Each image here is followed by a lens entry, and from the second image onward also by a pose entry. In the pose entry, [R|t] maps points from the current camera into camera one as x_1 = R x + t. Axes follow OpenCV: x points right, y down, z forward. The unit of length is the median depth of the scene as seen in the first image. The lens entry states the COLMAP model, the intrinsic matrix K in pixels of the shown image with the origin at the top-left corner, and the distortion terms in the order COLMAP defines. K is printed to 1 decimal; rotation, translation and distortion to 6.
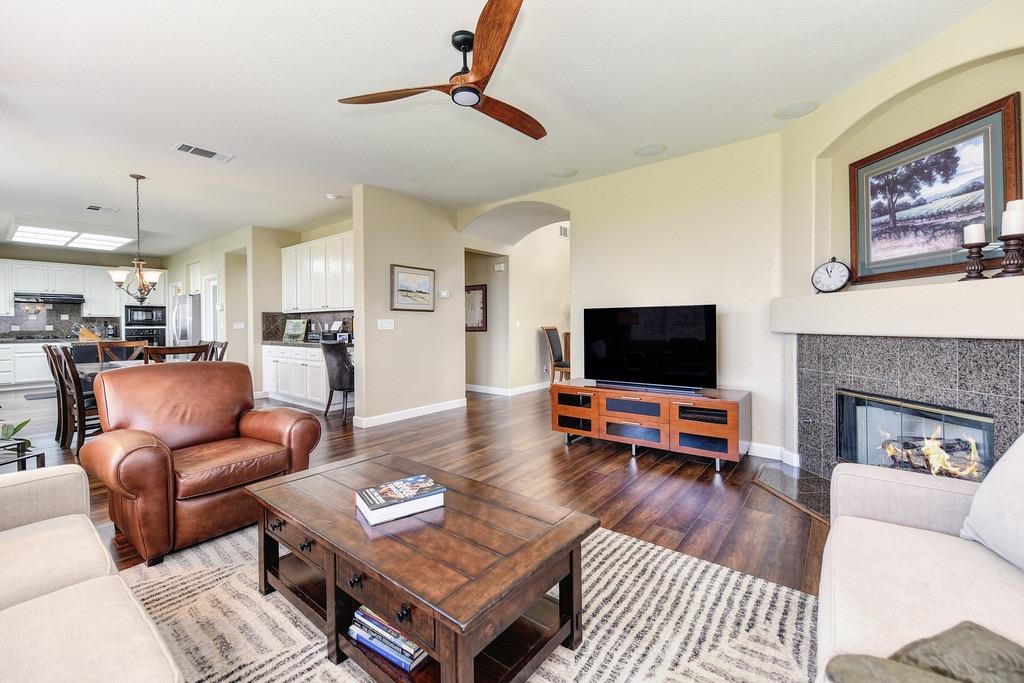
lens RADIAL K [[425.4, 0, 514.3], [0, 425.4, 327.0], [0, 0, 1]] dist [0.012983, -0.000093]
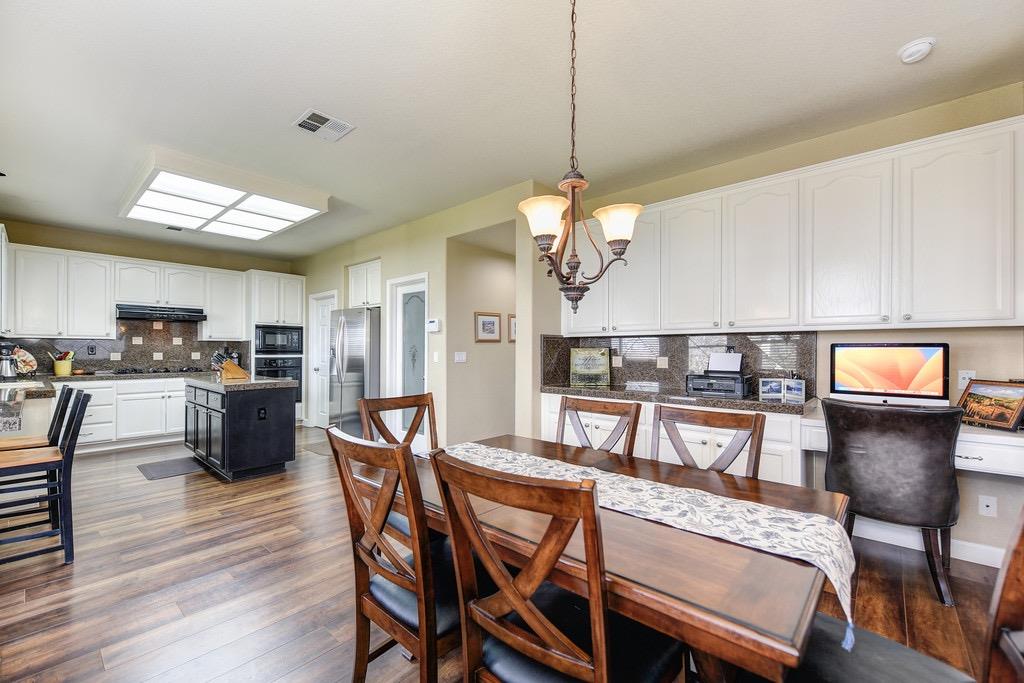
lens RADIAL K [[431.0, 0, 510.4], [0, 431.0, 348.9], [0, 0, 1]] dist [0.017705, 0.000096]
pose [[0.998014, 0.009609, -0.062249, -0.602193], [-0.010312, 0.999887, -0.010979, -0.010152], [0.062137, 0.011599, 0.998000, 0.430252]]
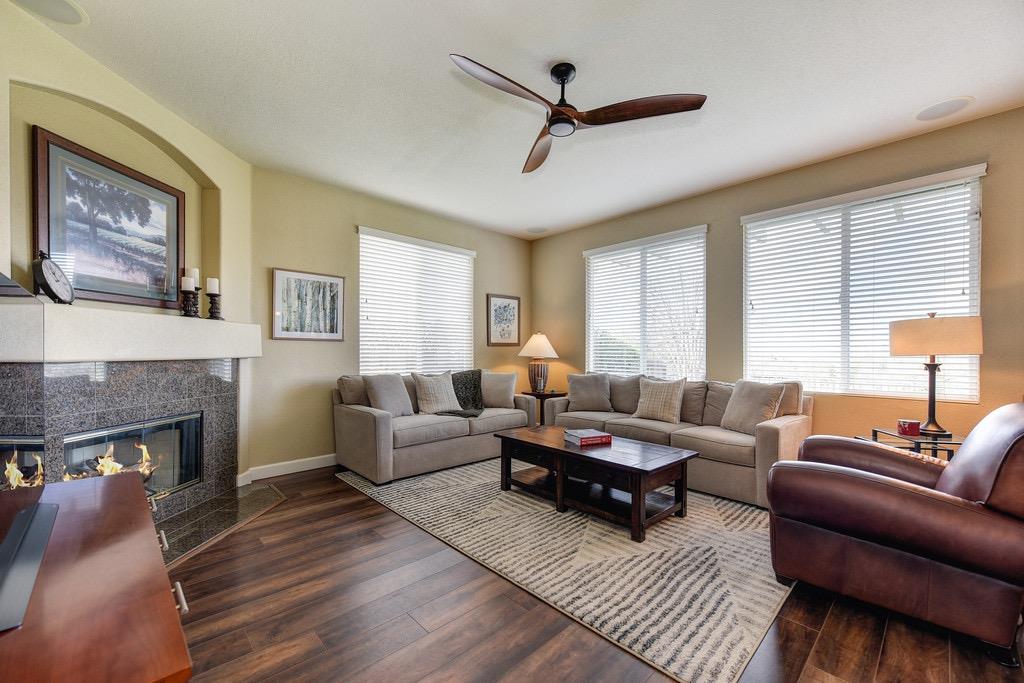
lens RADIAL K [[407.1, 0, 513.2], [0, 407.1, 355.5], [0, 0, 1]] dist [0.000761, -0.000002]
pose [[-0.989741, 0.002719, 0.142847, -0.047356], [0.004427, 0.999922, 0.011642, 0.000741], [-0.142804, 0.012155, -0.989676, 0.701822]]
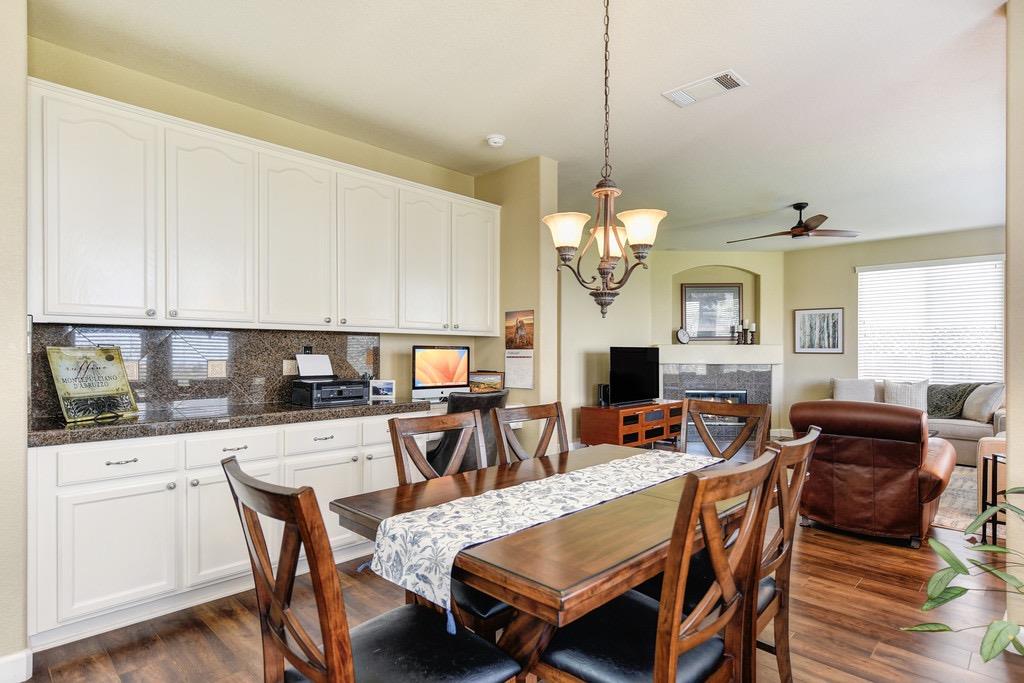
lens RADIAL K [[545.0, 0, 509.5], [0, 545.0, 345.1], [0, 0, 1]] dist [-0.001662, -0.000102]
pose [[0.114612, 0.017115, 0.993263, -0.884237], [0.000187, 0.999851, -0.017250, -0.013396], [-0.993410, 0.002163, 0.114592, 0.689653]]
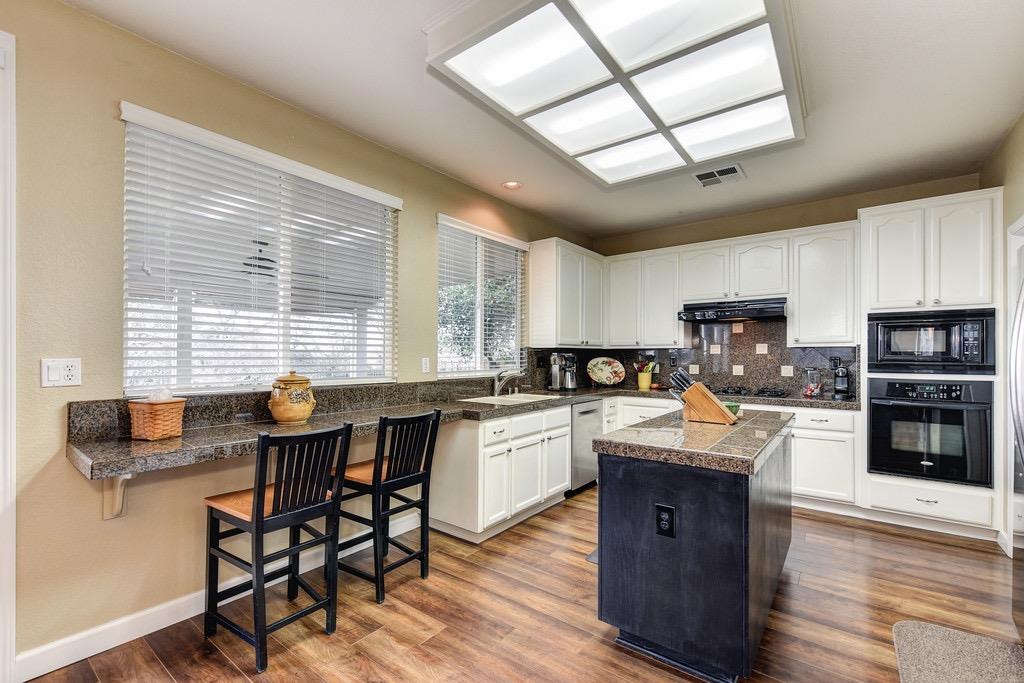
lens RADIAL K [[440.6, 0, 514.4], [0, 440.6, 354.9], [0, 0, 1]] dist [-0.001726, -0.000232]
pose [[0.023417, 0.005665, -0.999710, -0.733222], [-0.008537, 0.999949, 0.005467, -0.021346], [0.999689, 0.008407, 0.023464, 0.938956]]
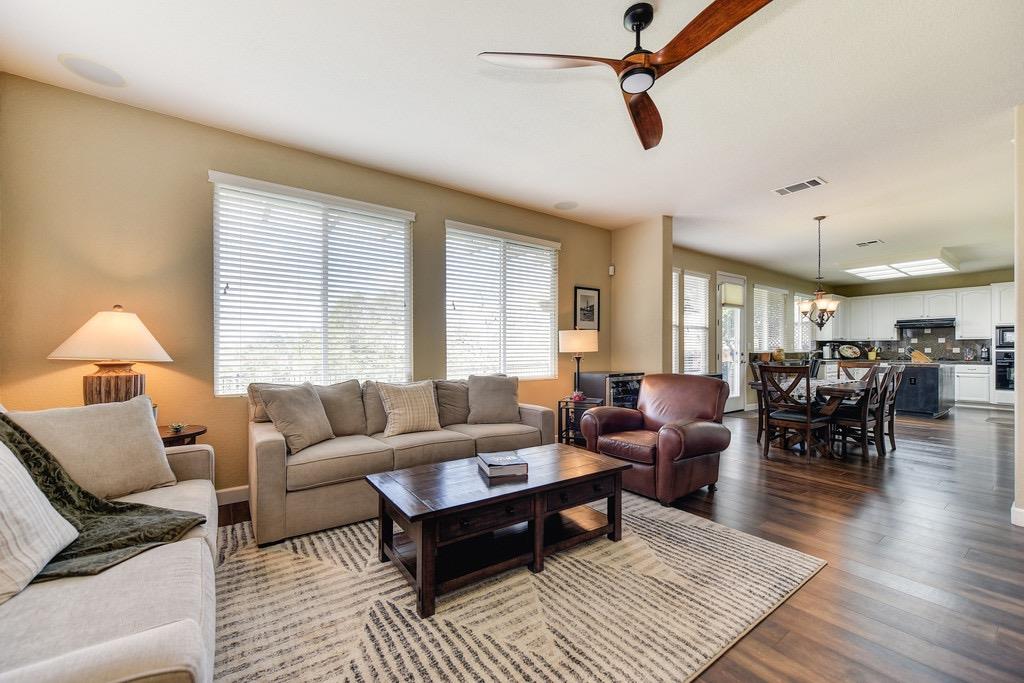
lens RADIAL K [[404.4, 0, 518.7], [0, 404.4, 349.2], [0, 0, 1]] dist [0.001835, -0.000161]
pose [[-0.266956, 0.004876, -0.963696, 0.258366], [-0.006405, 0.999956, 0.006834, -0.001391], [0.963688, 0.007997, -0.266913, 0.348652]]
